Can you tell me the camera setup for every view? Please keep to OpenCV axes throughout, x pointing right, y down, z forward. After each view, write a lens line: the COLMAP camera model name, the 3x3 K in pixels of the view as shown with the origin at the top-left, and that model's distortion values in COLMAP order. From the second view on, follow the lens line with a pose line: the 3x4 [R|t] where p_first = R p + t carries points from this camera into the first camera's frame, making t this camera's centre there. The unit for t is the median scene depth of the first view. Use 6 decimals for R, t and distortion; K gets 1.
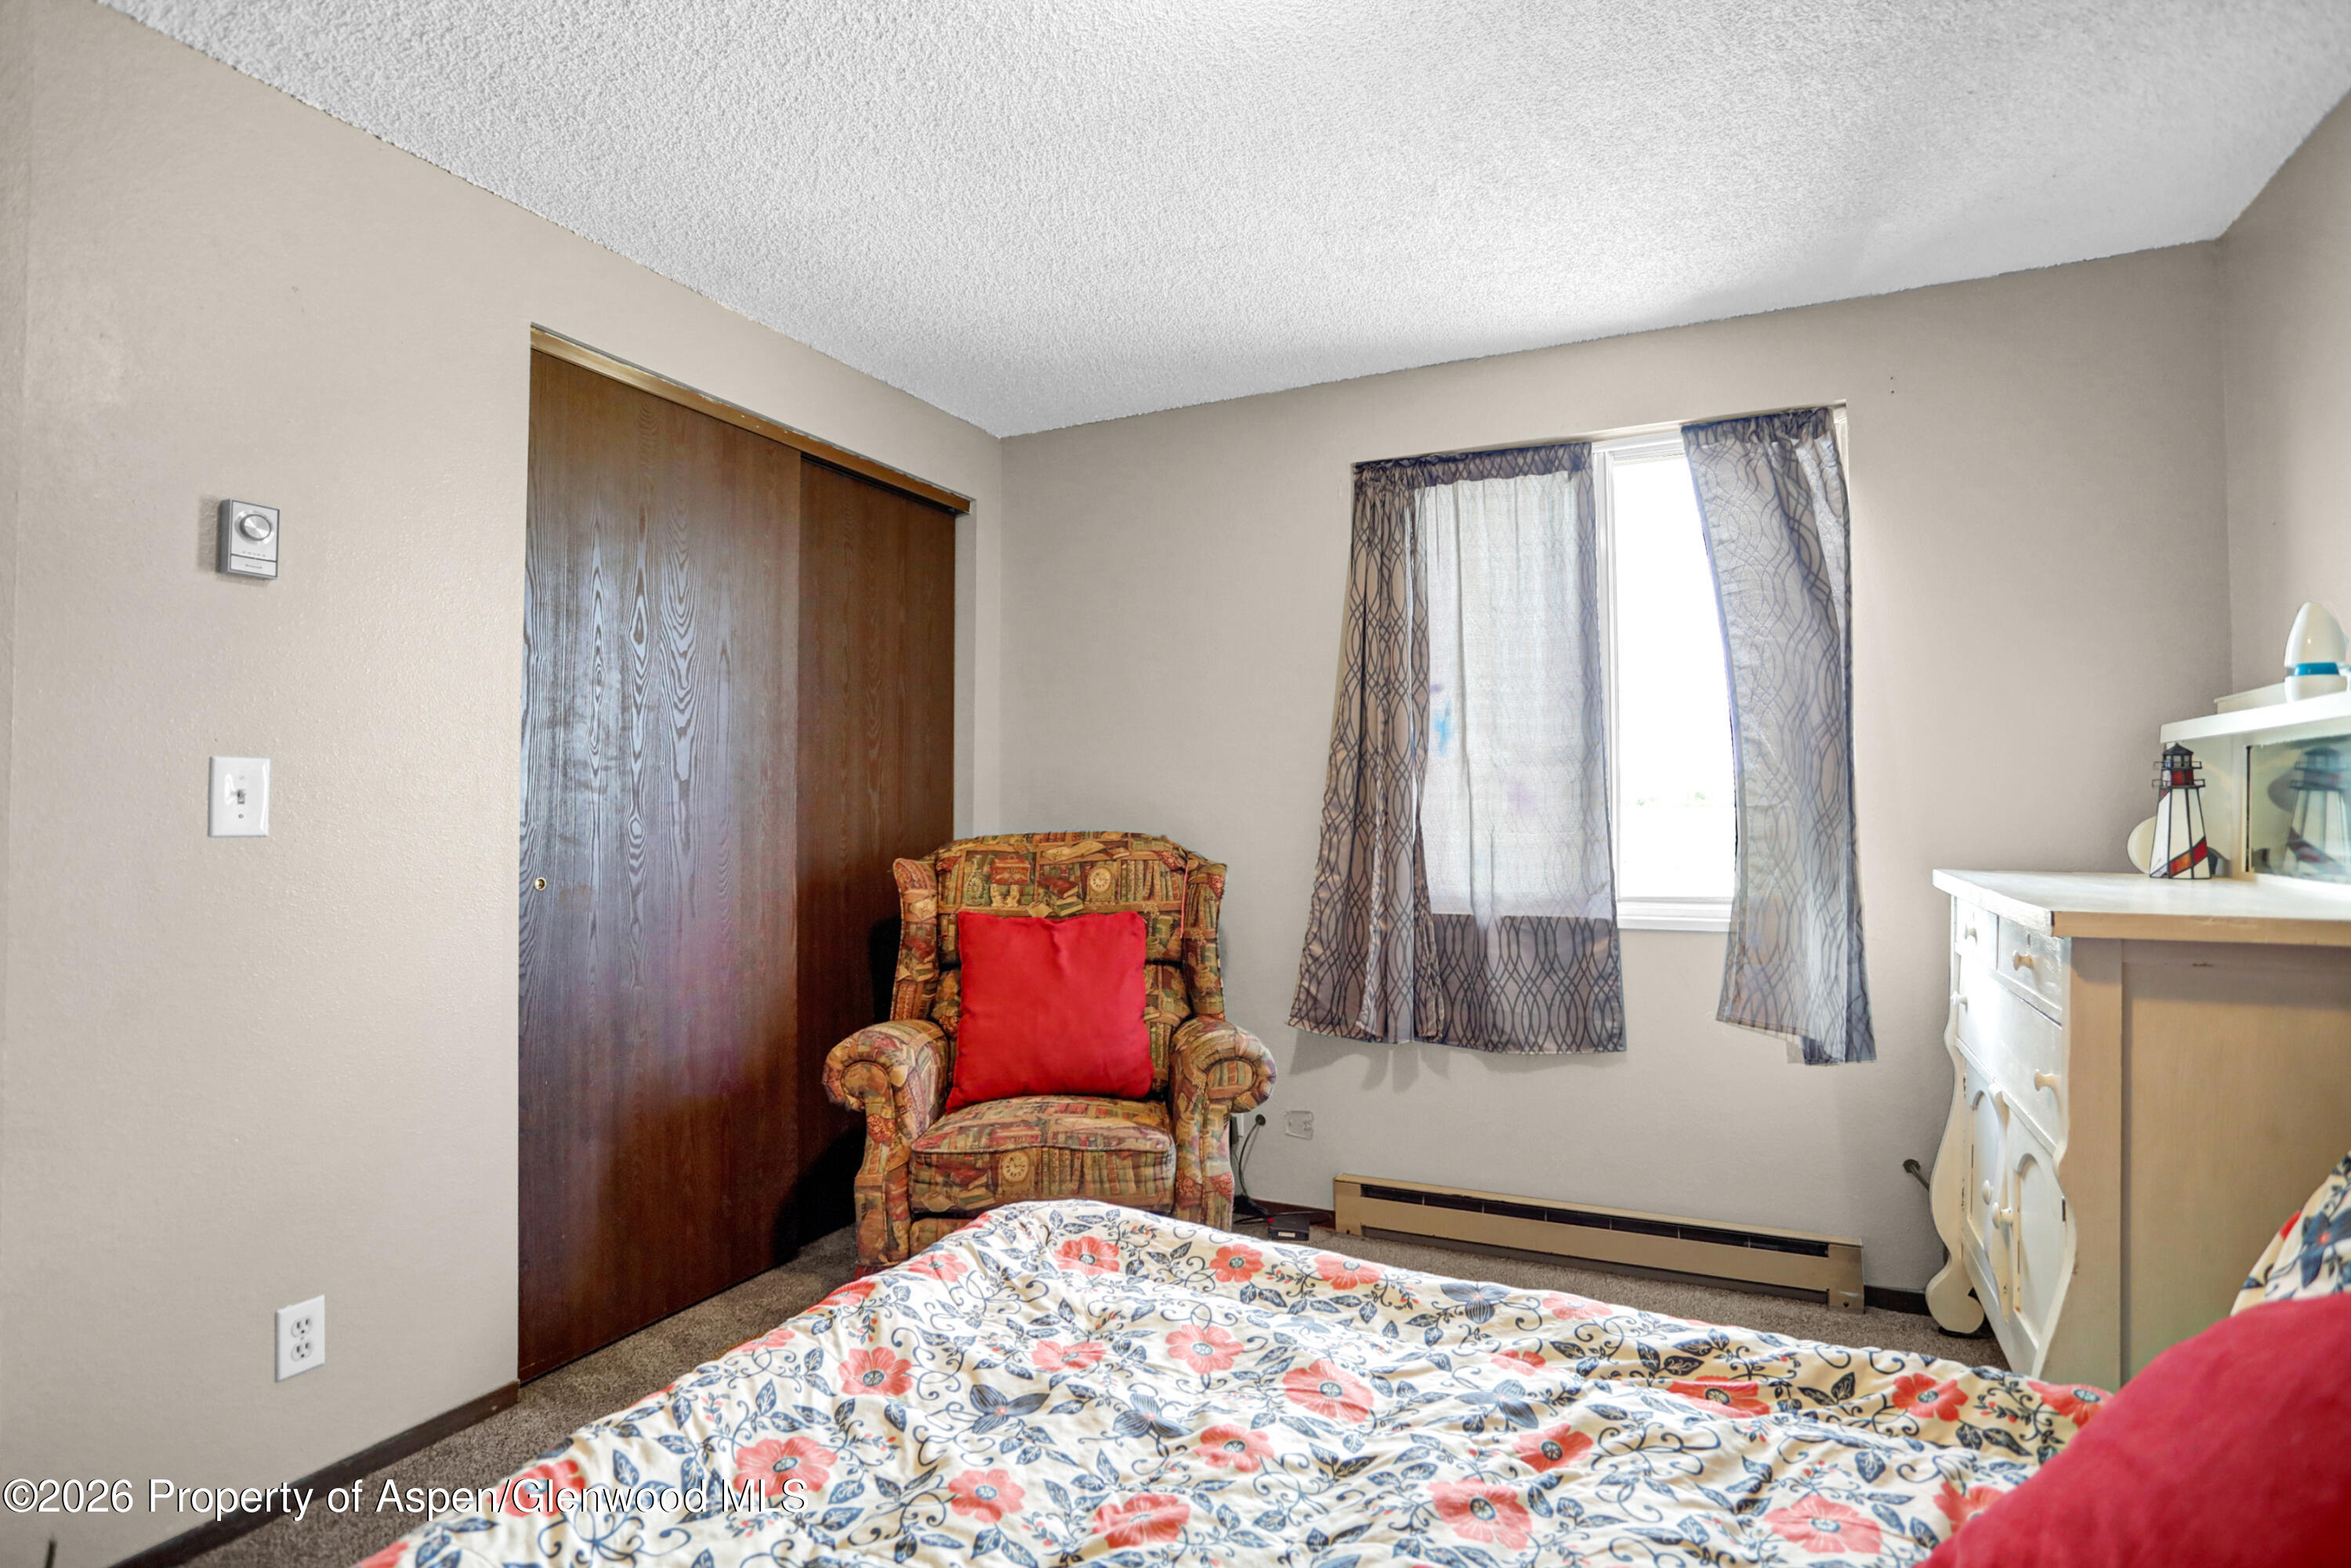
lens RADIAL K [[1161.0, 0, 1180.0], [0, 1161.0, 786.6], [0, 0, 1]] dist [-0.077005, 0.030535]
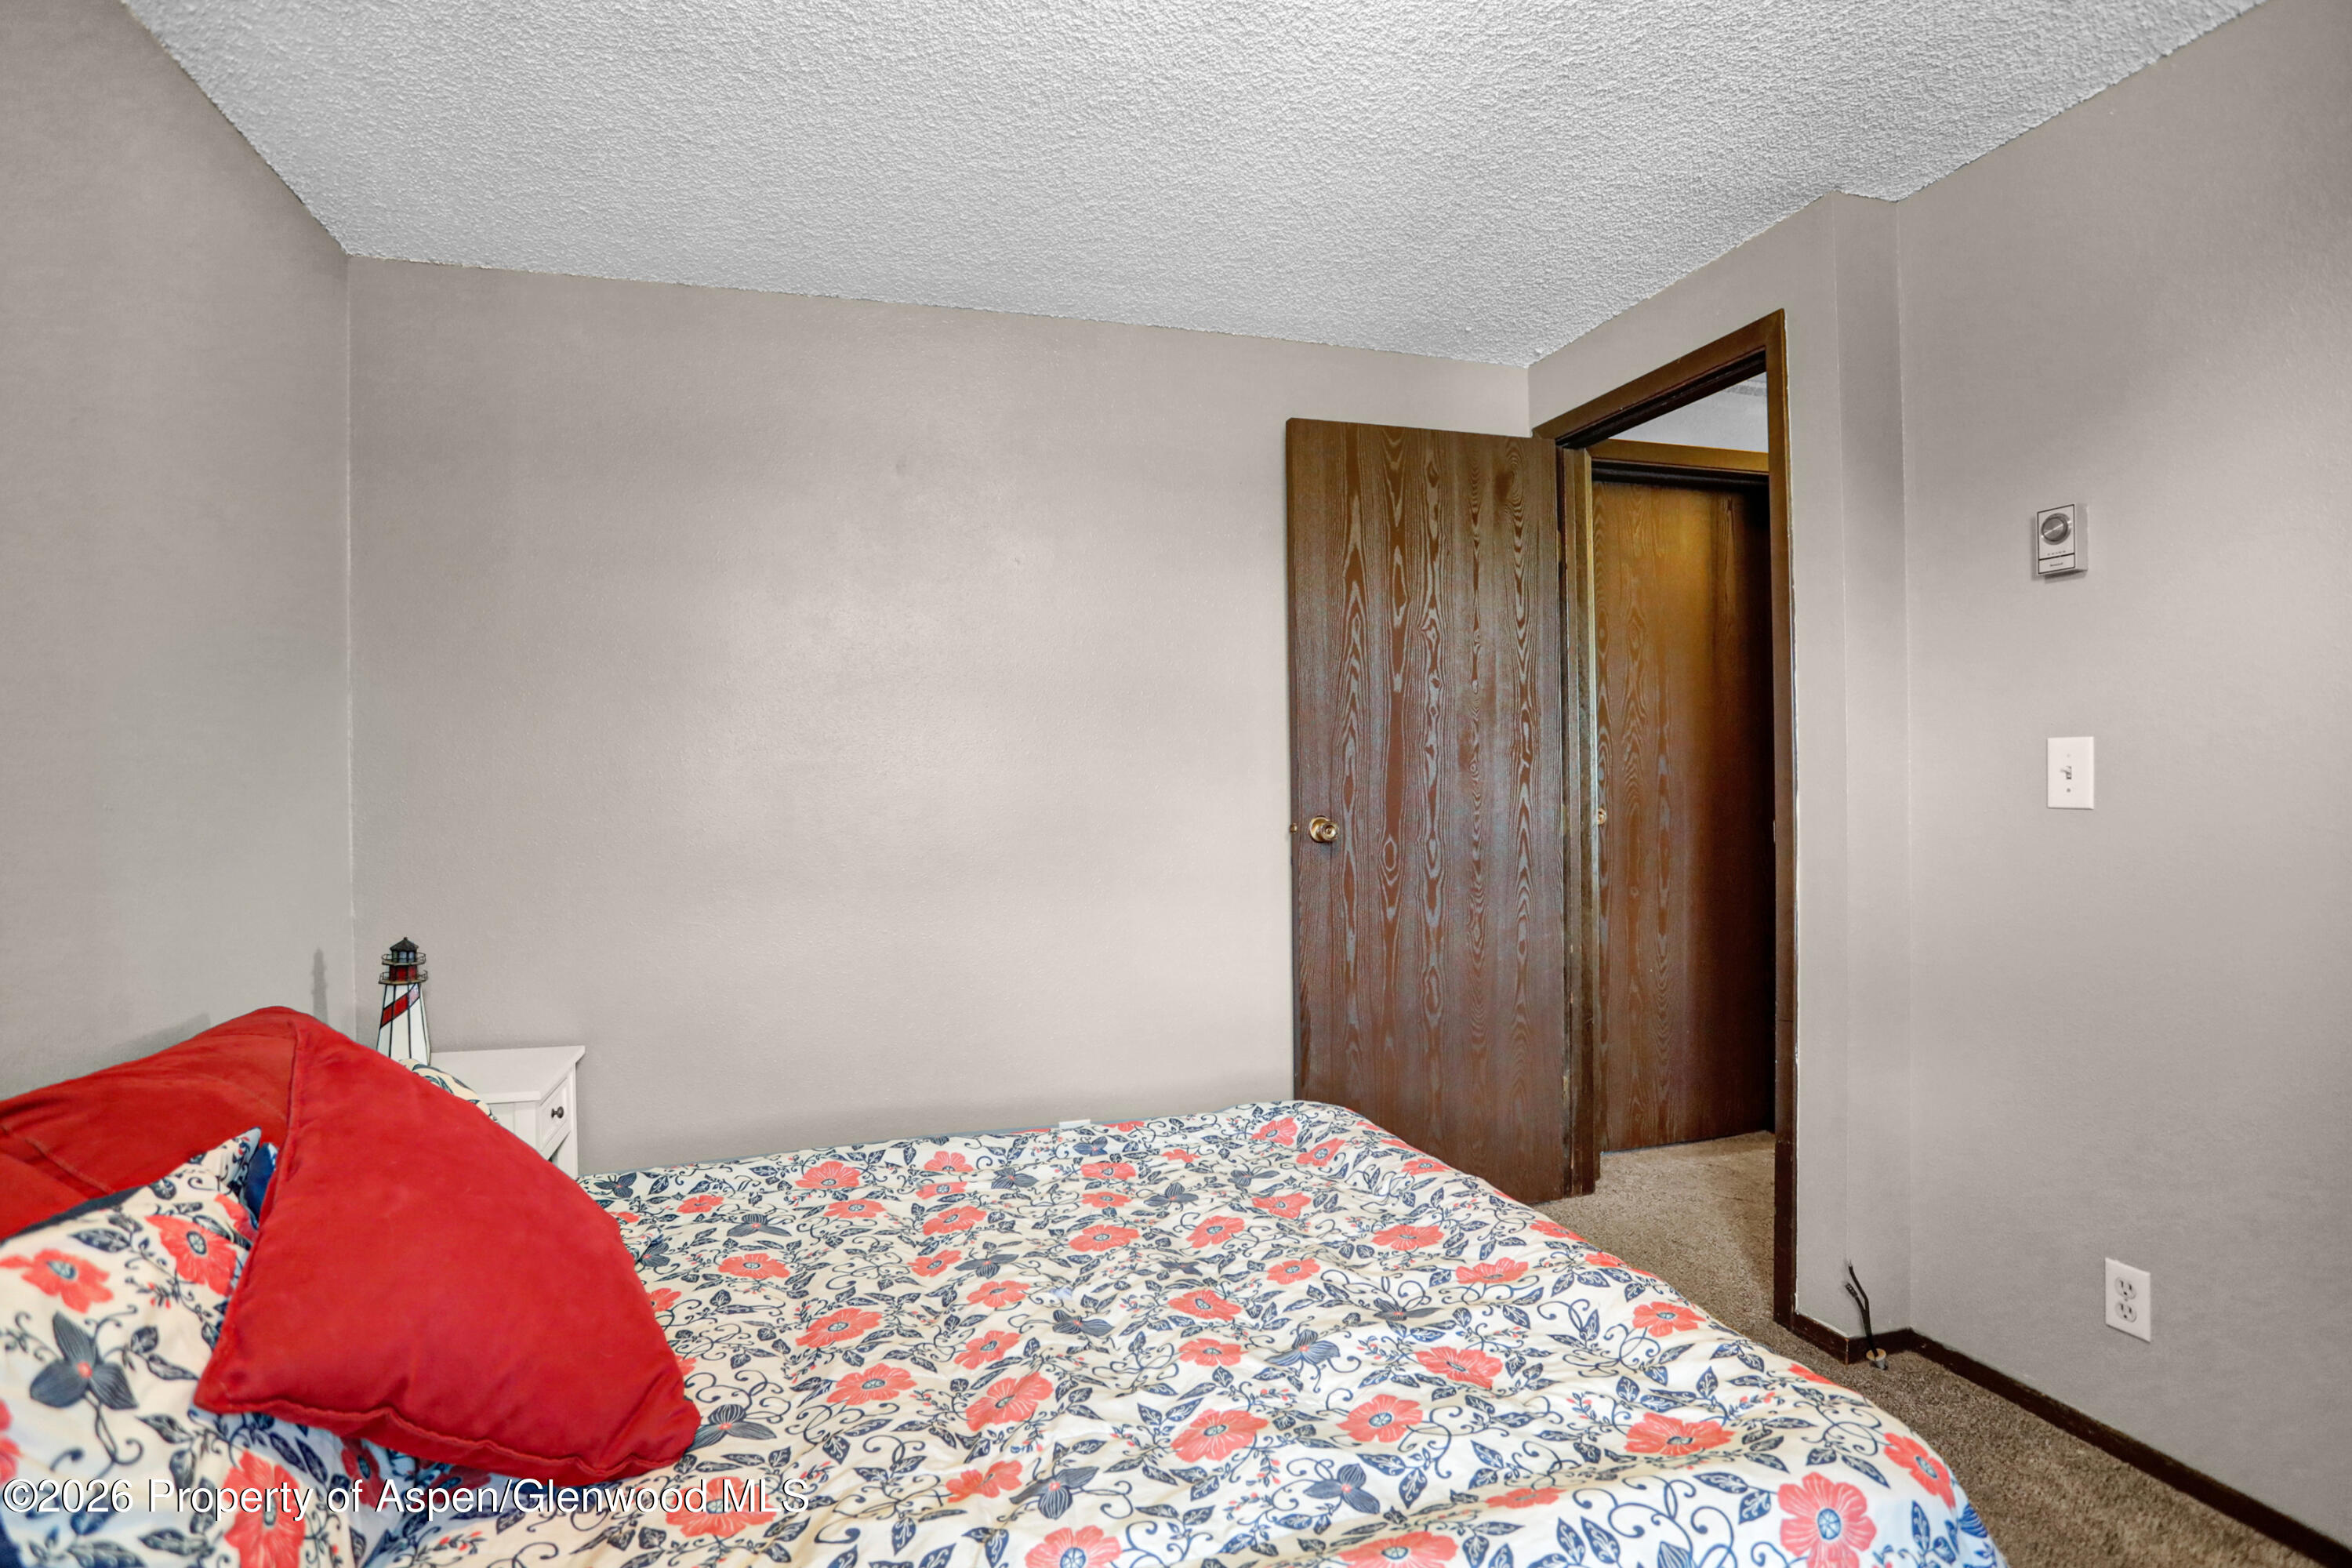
lens RADIAL K [[1161.6, 0, 1180.5], [0, 1161.6, 786.6], [0, 0, 1]] dist [-0.077005, 0.030535]
pose [[-0.723519, 0.016383, -0.690110, 0.362776], [0.023404, 0.999726, -0.000803, 0.001627], [0.689908, -0.016732, -0.723704, 0.766013]]
